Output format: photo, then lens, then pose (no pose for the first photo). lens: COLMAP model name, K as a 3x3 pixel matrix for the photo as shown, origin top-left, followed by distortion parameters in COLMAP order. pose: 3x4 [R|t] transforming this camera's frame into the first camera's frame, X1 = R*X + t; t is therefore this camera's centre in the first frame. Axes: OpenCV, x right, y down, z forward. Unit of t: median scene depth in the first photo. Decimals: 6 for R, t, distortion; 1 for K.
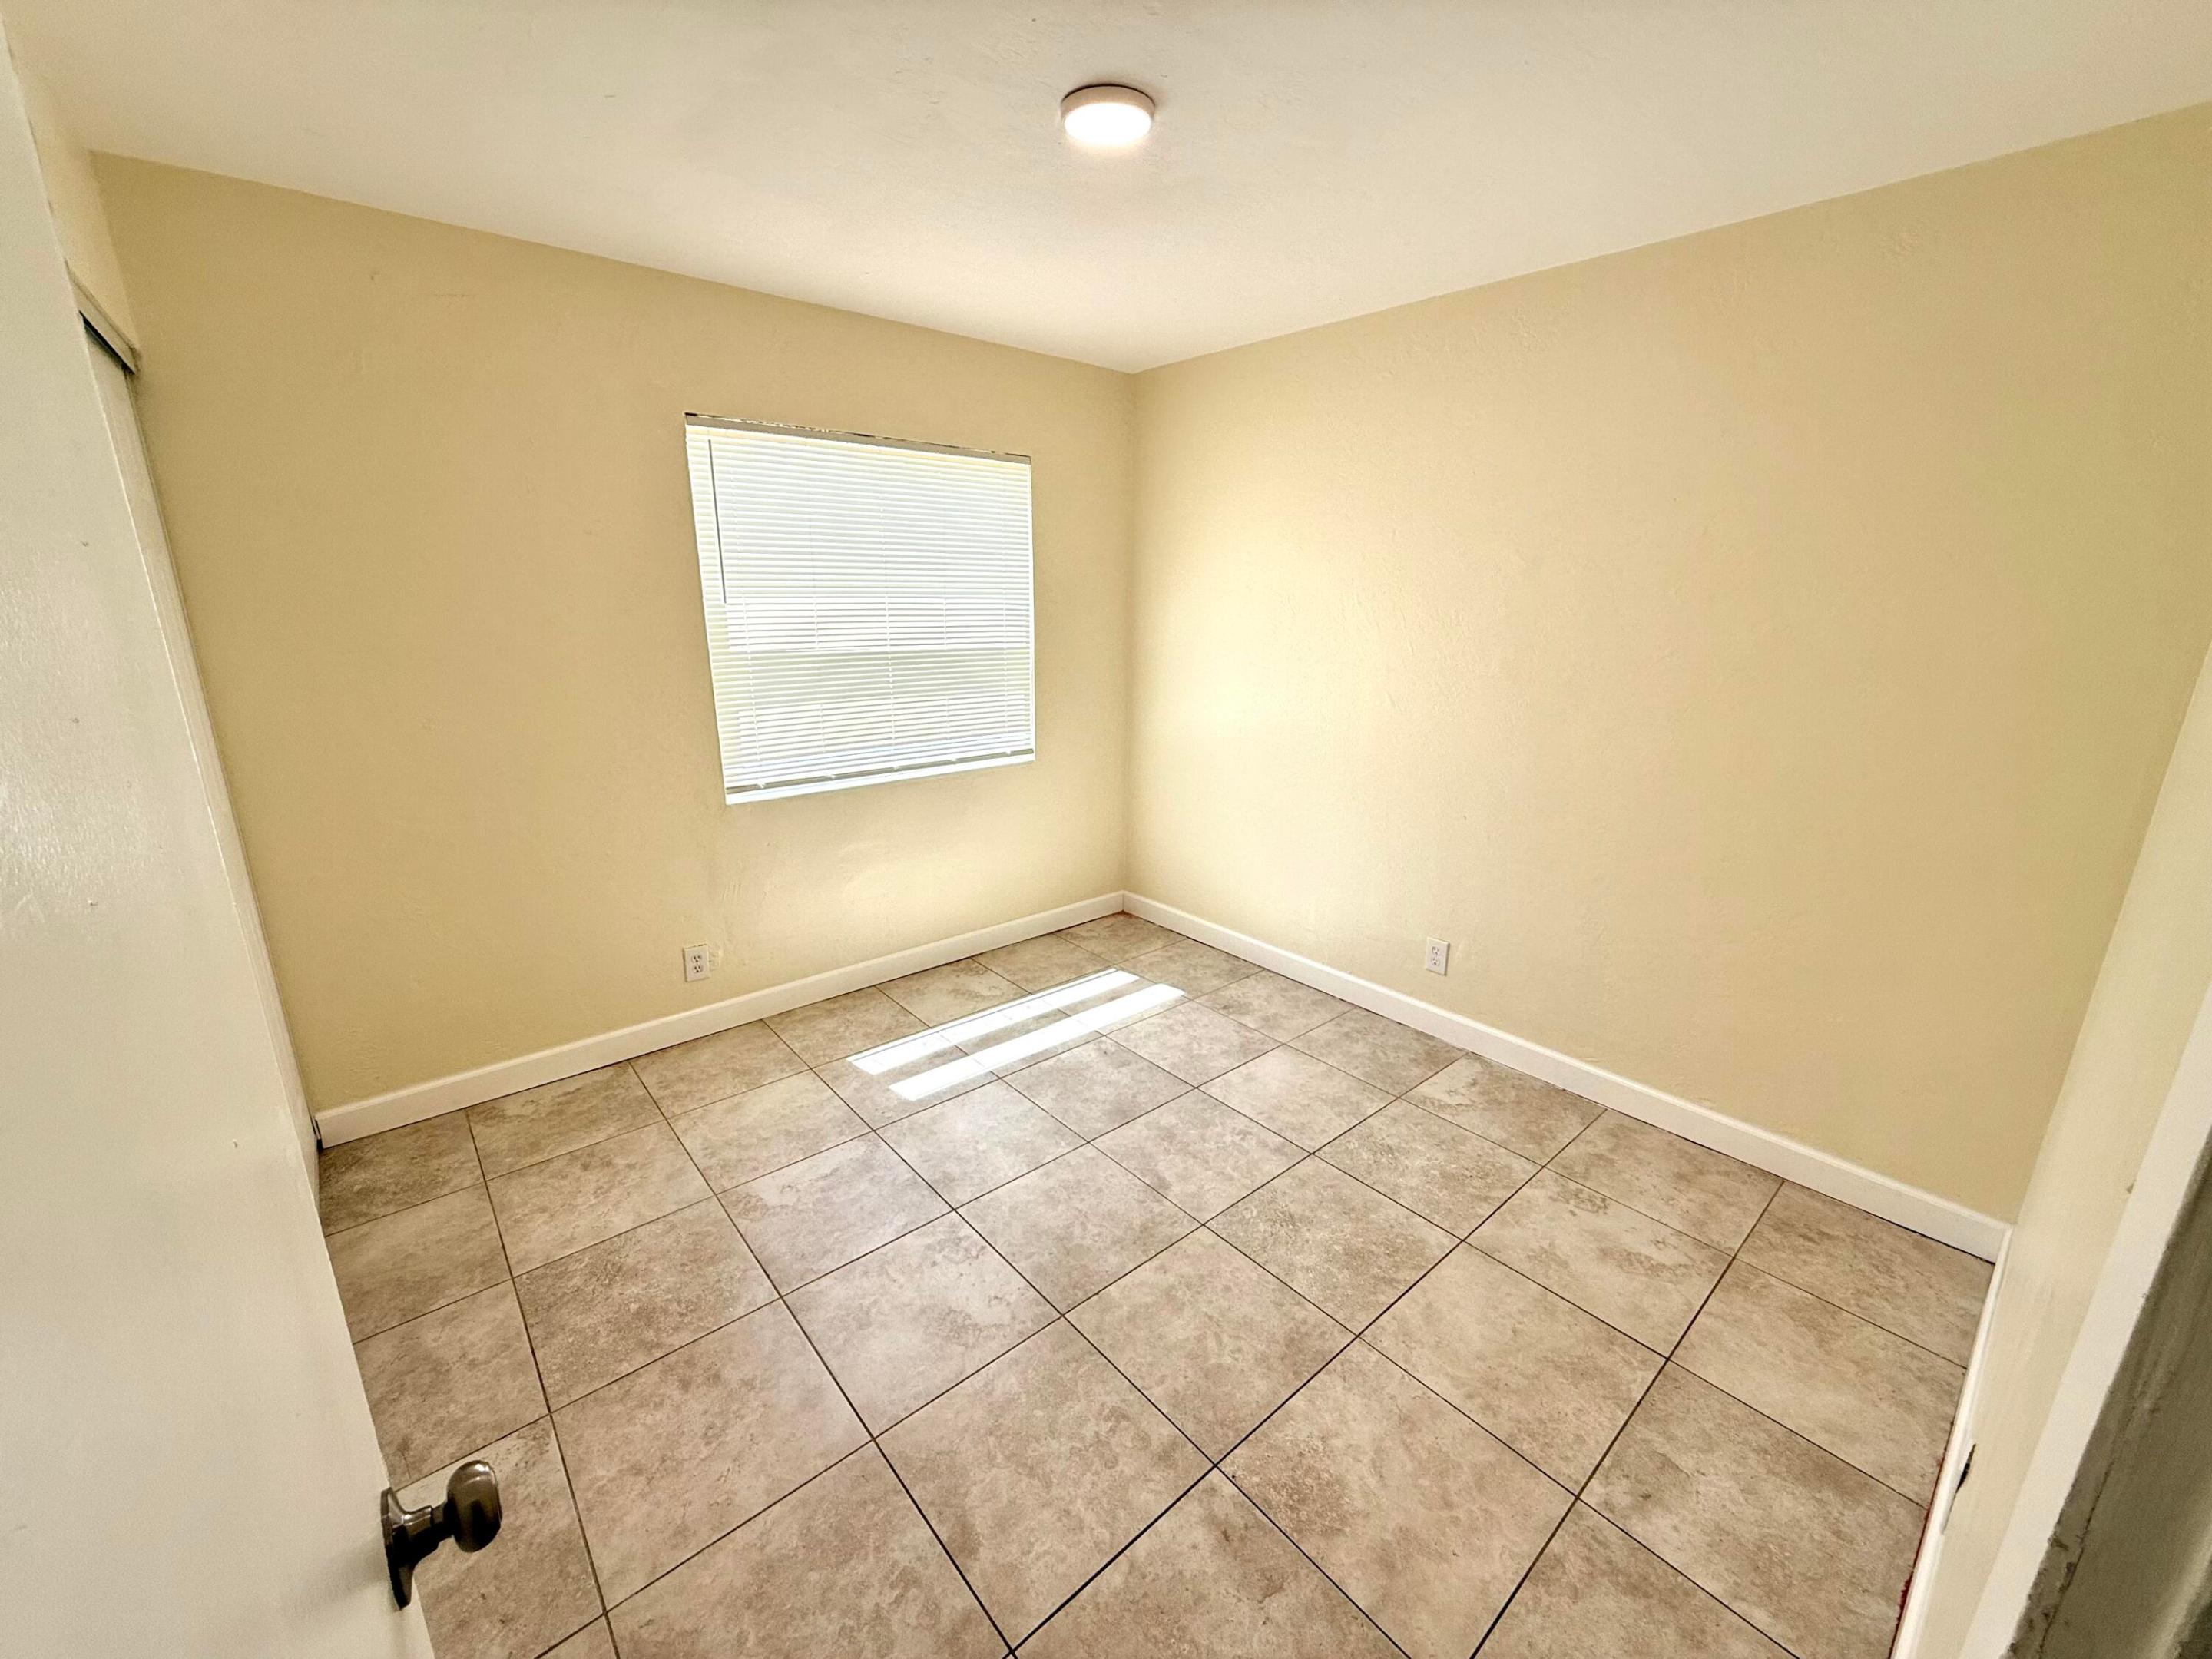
lens RADIAL K [[882.9, 0, 1122.2], [0, 882.9, 837.1], [0, 0, 1]] dist [-0.000665, -0.000043]
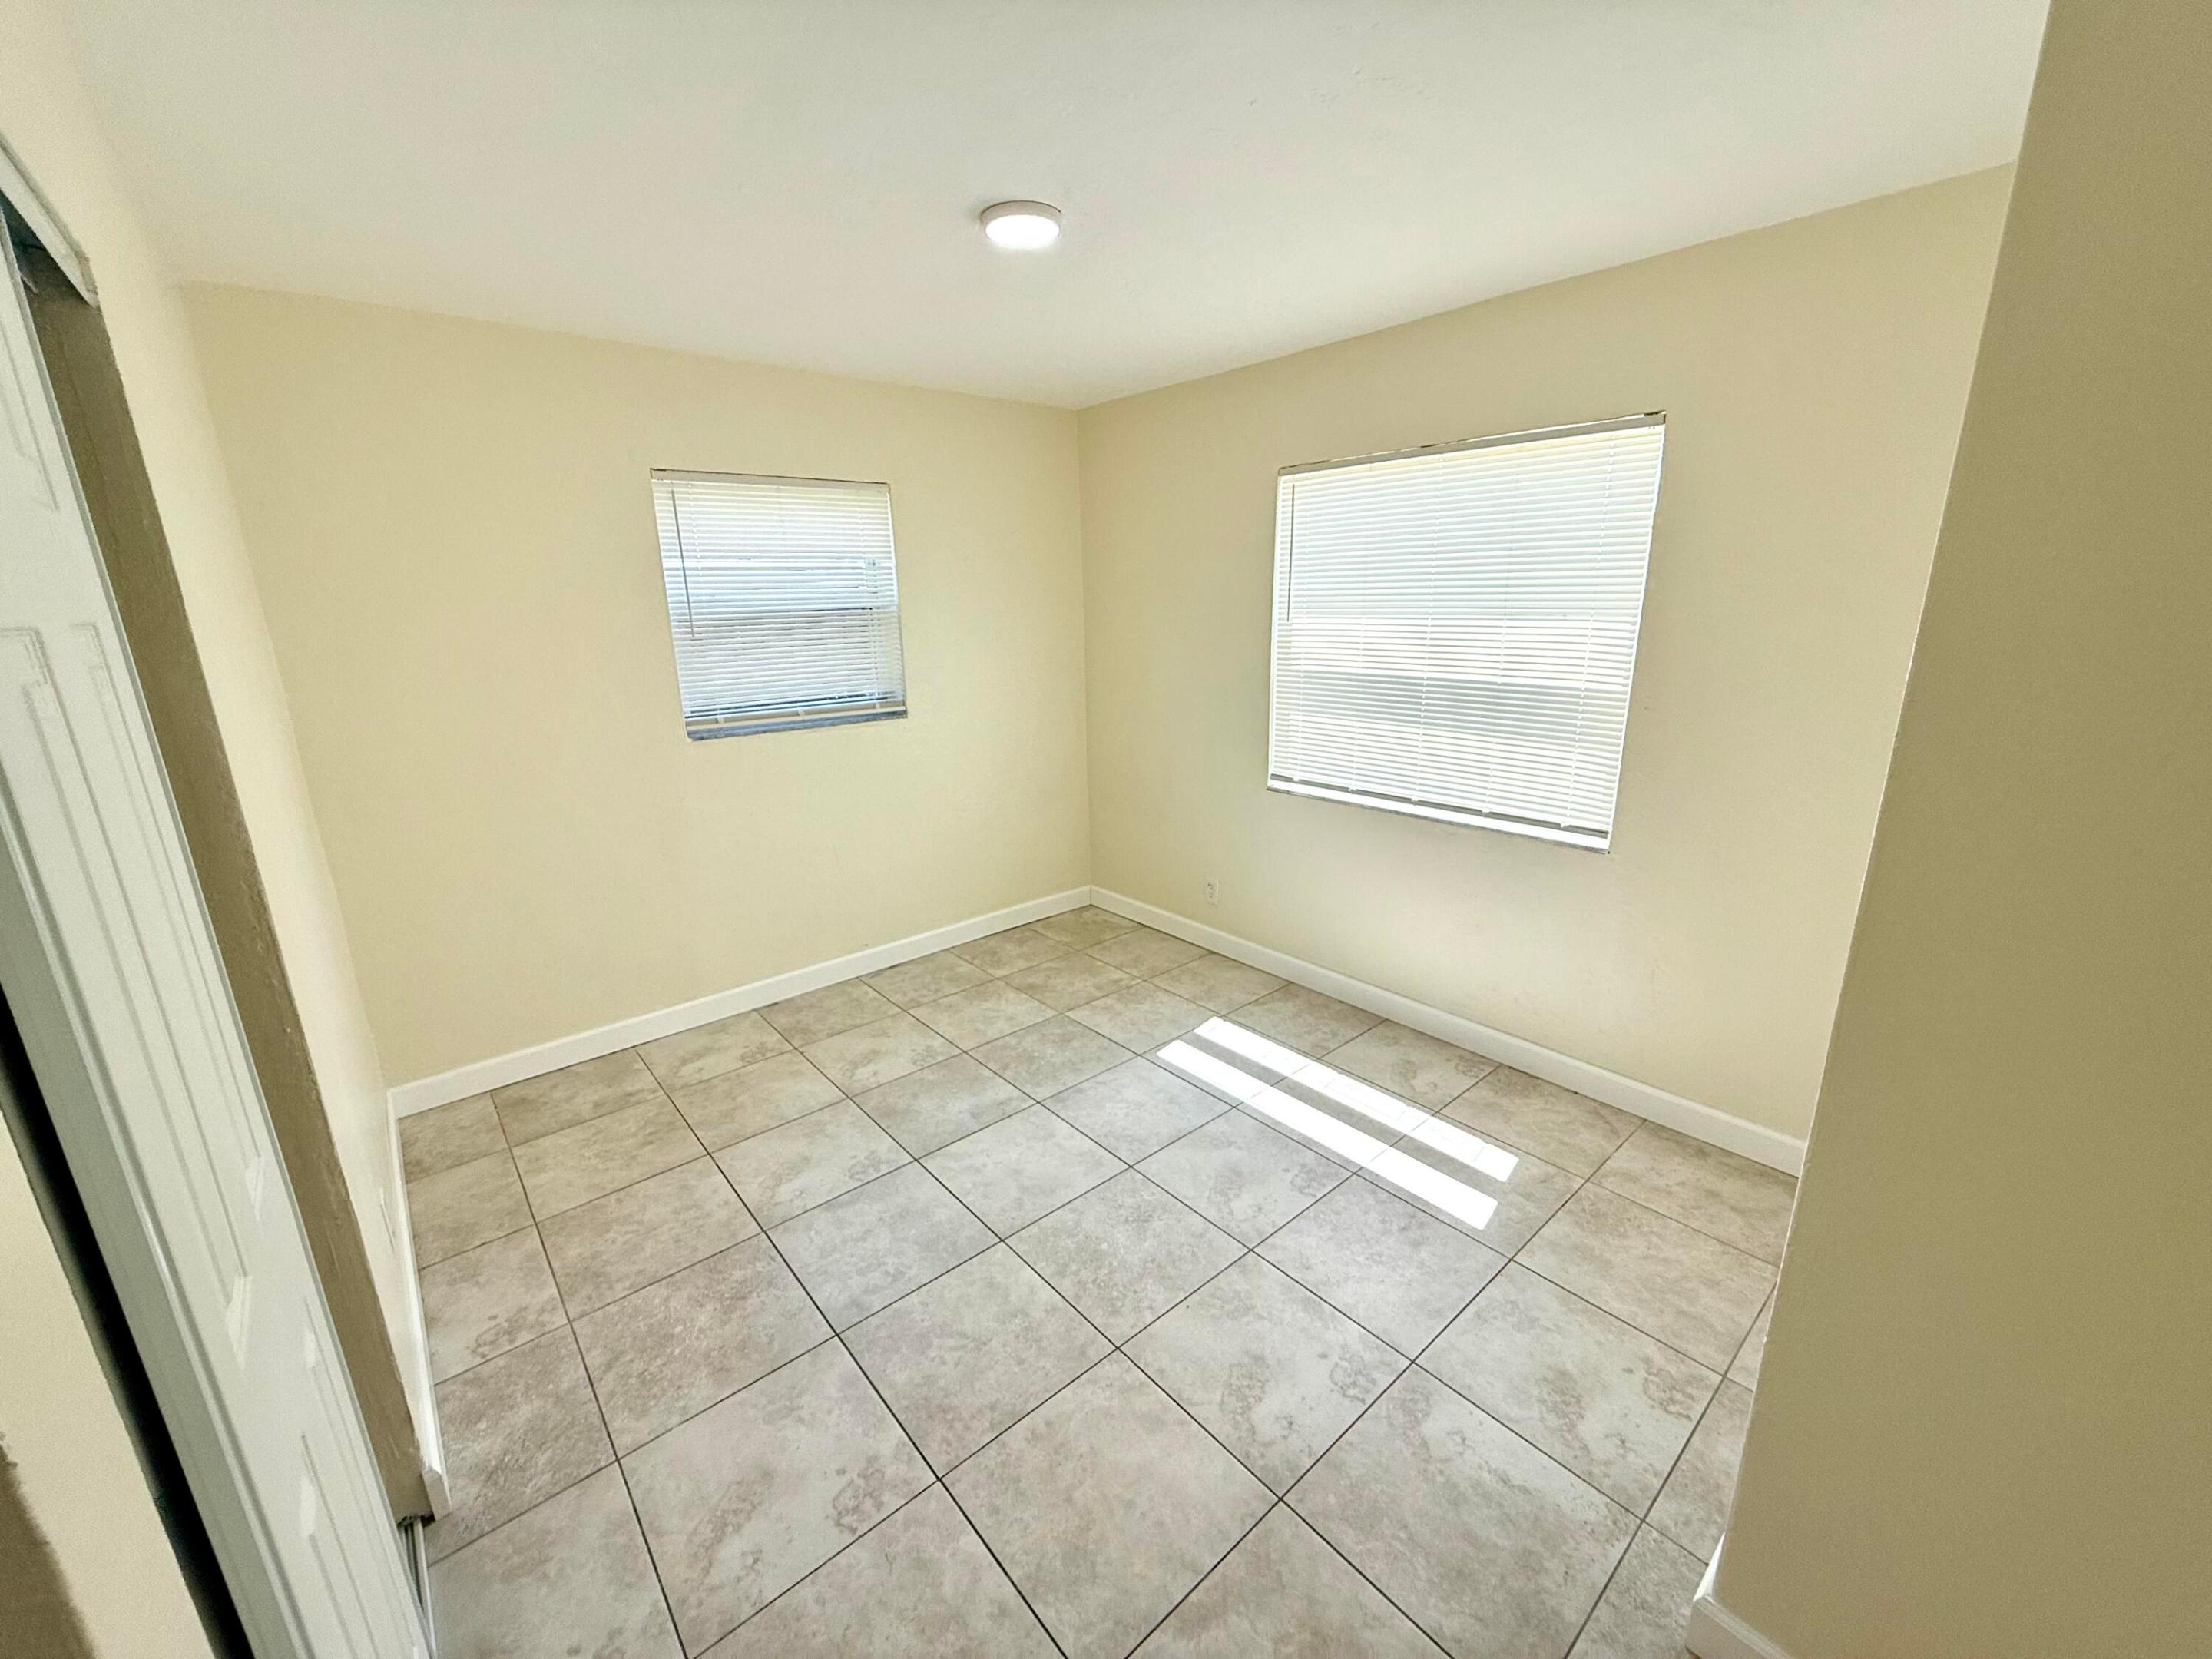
lens RADIAL K [[882.9, 0, 1123.9], [0, 882.9, 823.1], [0, 0, 1]] dist [-0.000665, -0.000043]
pose [[0.006089, 0.238267, -0.971181, 0.724329], [-0.257616, 0.938791, 0.228705, -0.211641], [0.966228, 0.248799, 0.067098, 0.733046]]
